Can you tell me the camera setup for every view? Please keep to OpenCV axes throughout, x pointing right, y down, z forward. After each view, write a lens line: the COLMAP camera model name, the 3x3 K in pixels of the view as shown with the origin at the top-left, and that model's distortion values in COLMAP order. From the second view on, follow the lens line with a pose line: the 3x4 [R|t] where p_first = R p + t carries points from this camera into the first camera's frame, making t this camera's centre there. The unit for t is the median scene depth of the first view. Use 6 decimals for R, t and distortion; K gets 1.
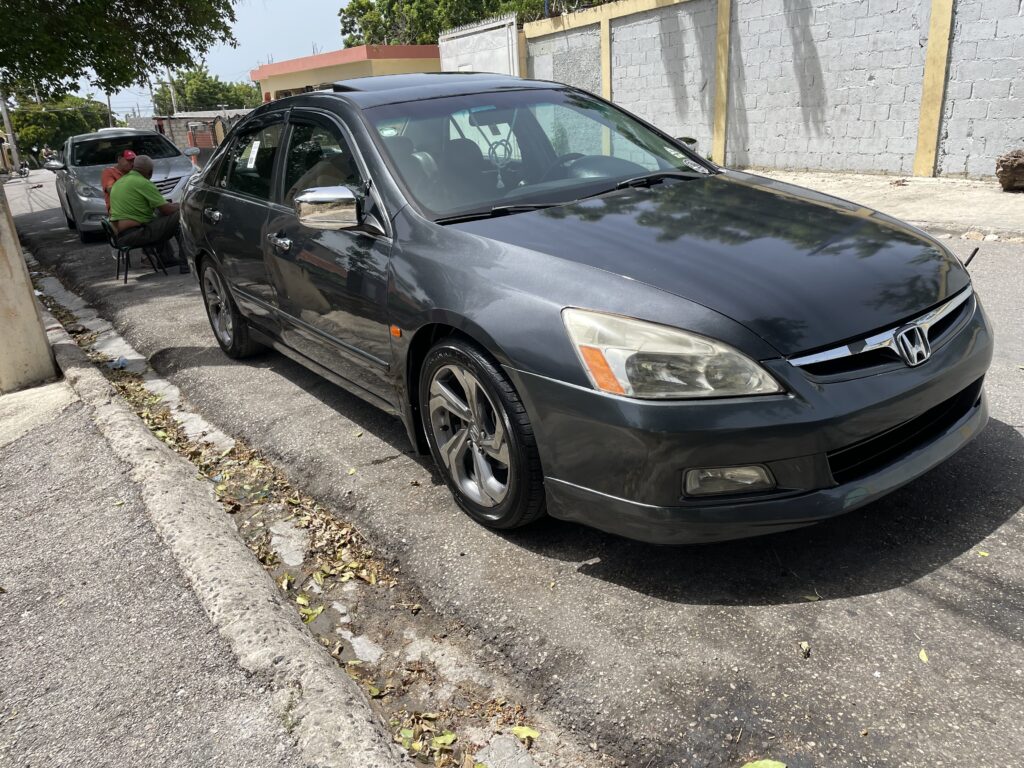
lens RADIAL K [[764.7, 0, 512.2], [0, 764.7, 387.9], [0, 0, 1]] dist [0.058238, -0.056456]
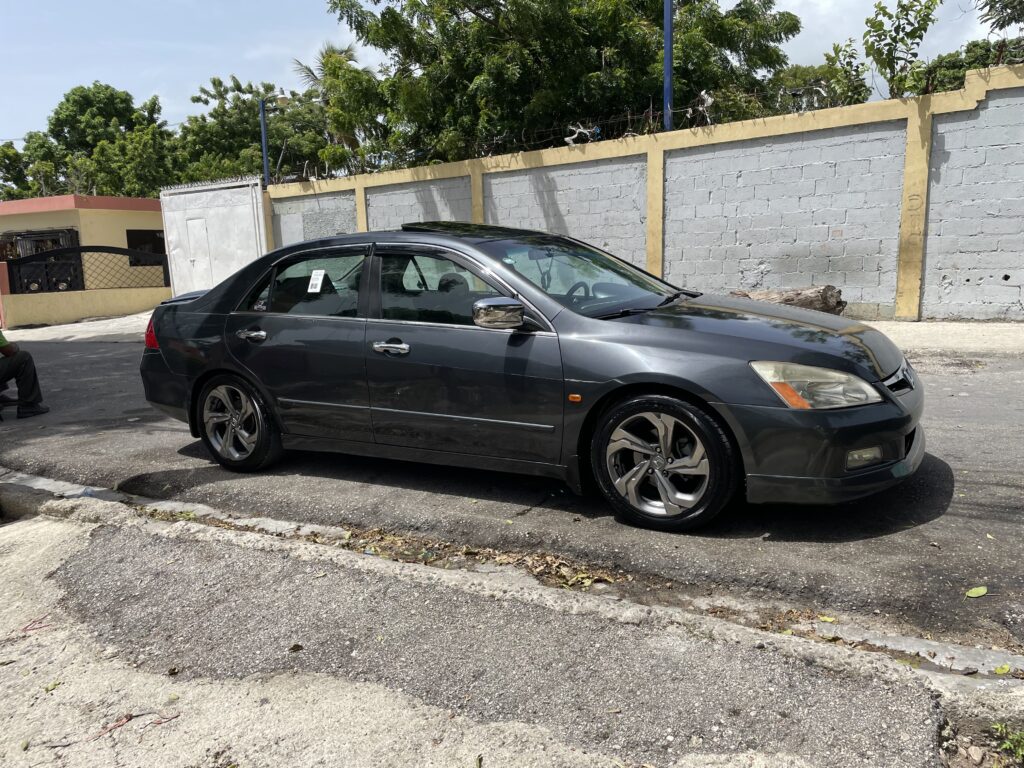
lens RADIAL K [[764.7, 0, 513.1], [0, 764.7, 384.3], [0, 0, 1]] dist [0.058238, -0.056456]
pose [[0.913606, -0.041047, 0.404524, -0.223624], [0.120105, 0.977740, -0.172043, 0.033960], [-0.388457, 0.205764, 0.898199, -0.047020]]
